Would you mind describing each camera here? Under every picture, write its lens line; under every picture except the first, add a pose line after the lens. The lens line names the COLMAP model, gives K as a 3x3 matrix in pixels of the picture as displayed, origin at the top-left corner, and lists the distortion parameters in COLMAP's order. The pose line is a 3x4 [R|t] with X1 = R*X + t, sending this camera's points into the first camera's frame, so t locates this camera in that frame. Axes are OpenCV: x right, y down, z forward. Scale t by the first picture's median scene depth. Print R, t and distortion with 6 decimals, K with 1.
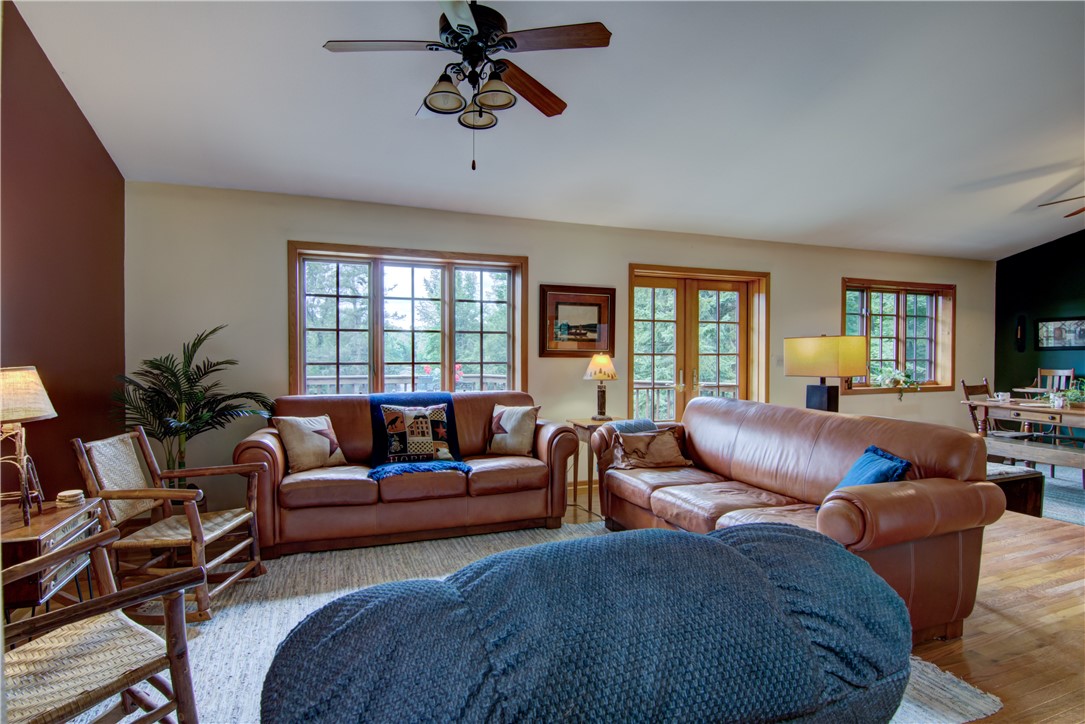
lens RADIAL K [[550.1, 0, 538.6], [0, 550.1, 364.4], [0, 0, 1]] dist [0.001081, -0.014469]
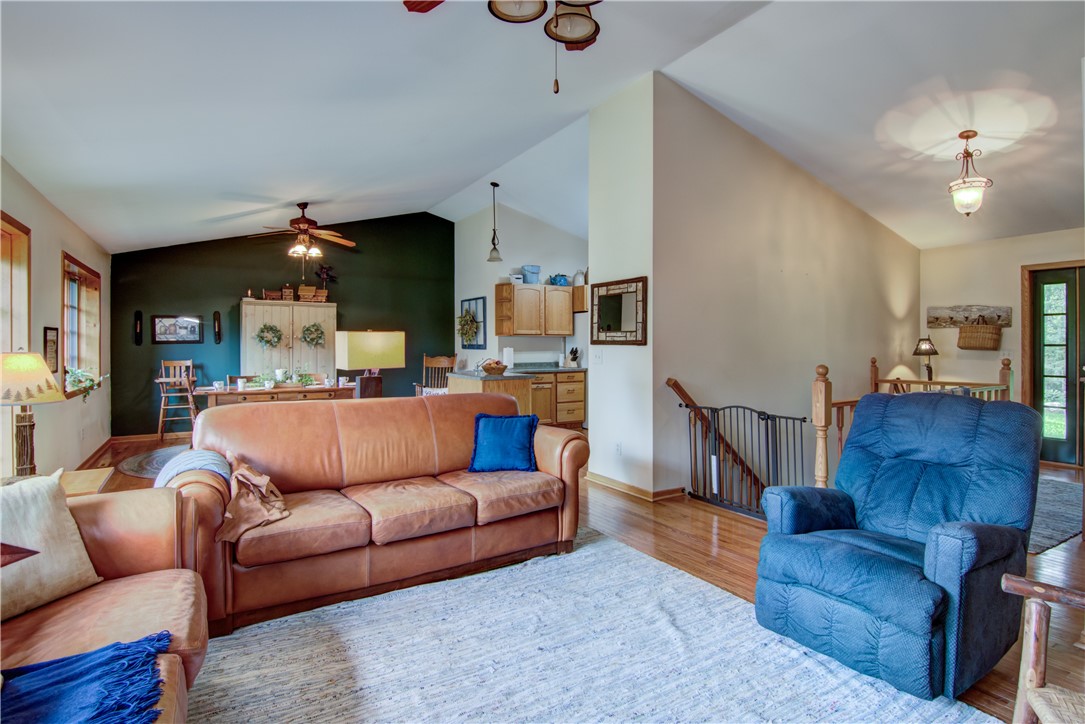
lens RADIAL K [[552.5, 0, 546.4], [0, 552.5, 342.2], [0, 0, 1]] dist [-0.001794, -0.016361]
pose [[-0.185203, 0.004895, 0.982688, -0.324364], [0.019357, 0.999812, -0.001333, -0.012525], [-0.982510, 0.018775, -0.185263, 0.448011]]
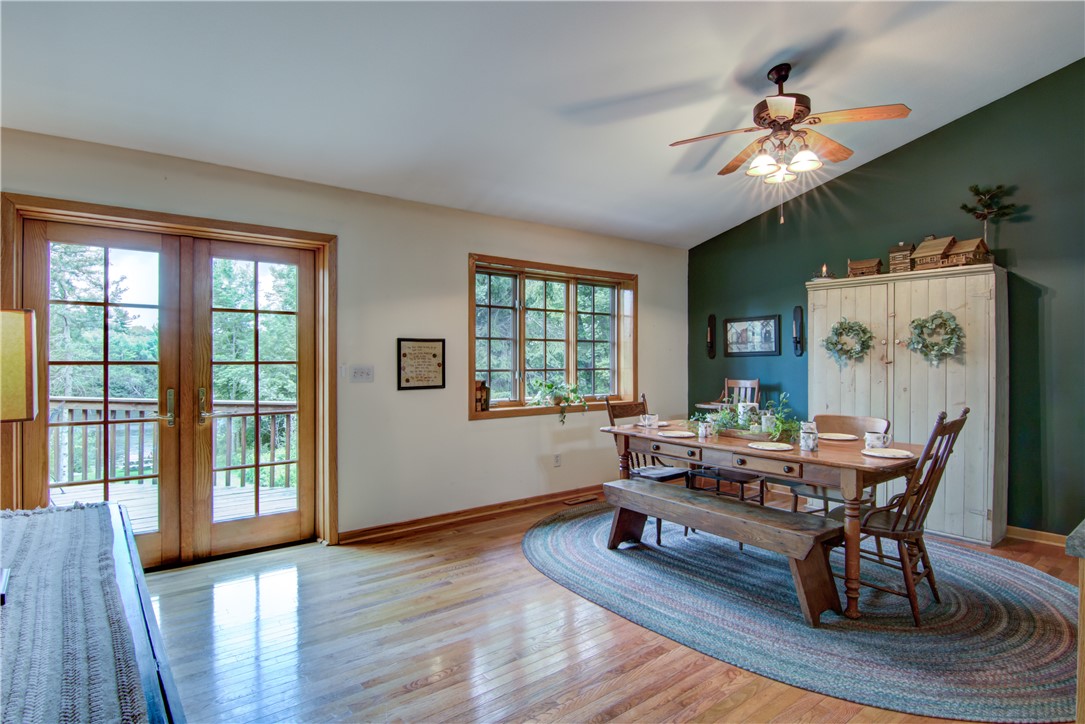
lens RADIAL K [[573.8, 0, 536.0], [0, 573.8, 360.1], [0, 0, 1]] dist [0.013371, -0.017709]
pose [[0.955515, -0.001340, 0.294941, 0.395396], [0.007494, 0.999777, -0.019736, -0.005505], [-0.294849, 0.021068, 0.955312, 0.261453]]
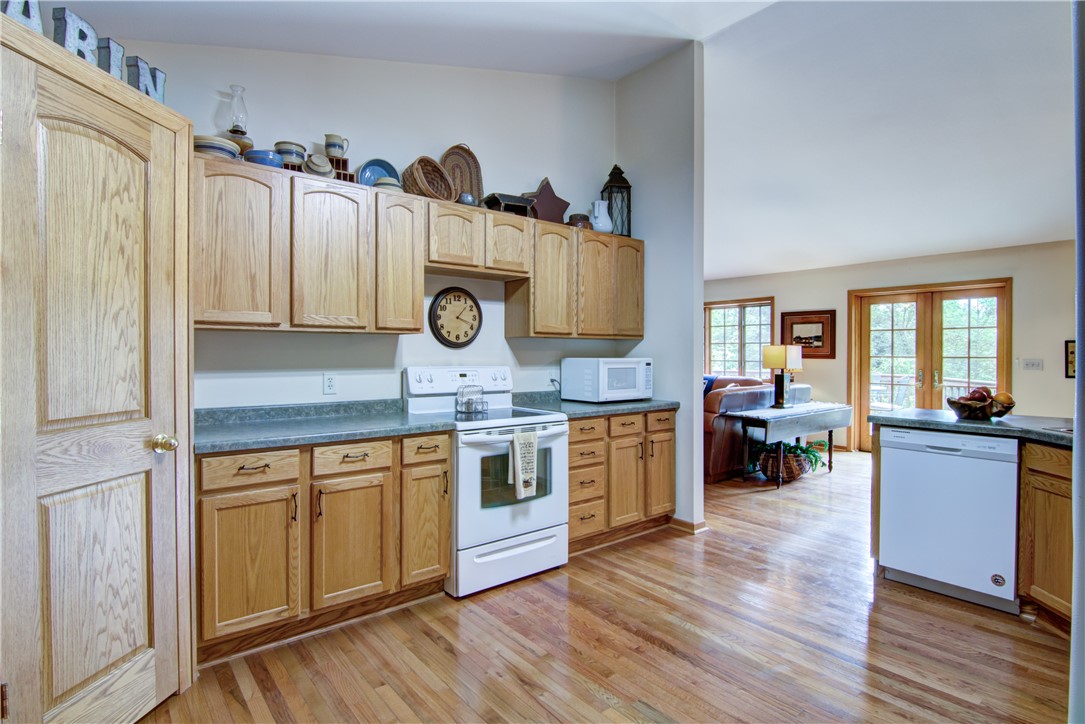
lens RADIAL K [[550.1, 0, 538.6], [0, 550.1, 364.4], [0, 0, 1]] dist [0.001081, -0.014469]
pose [[0.309155, 0.017812, -0.950845, 0.987419], [-0.020636, 0.999715, 0.012018, -0.000088], [0.950788, 0.015906, 0.309434, -0.118561]]
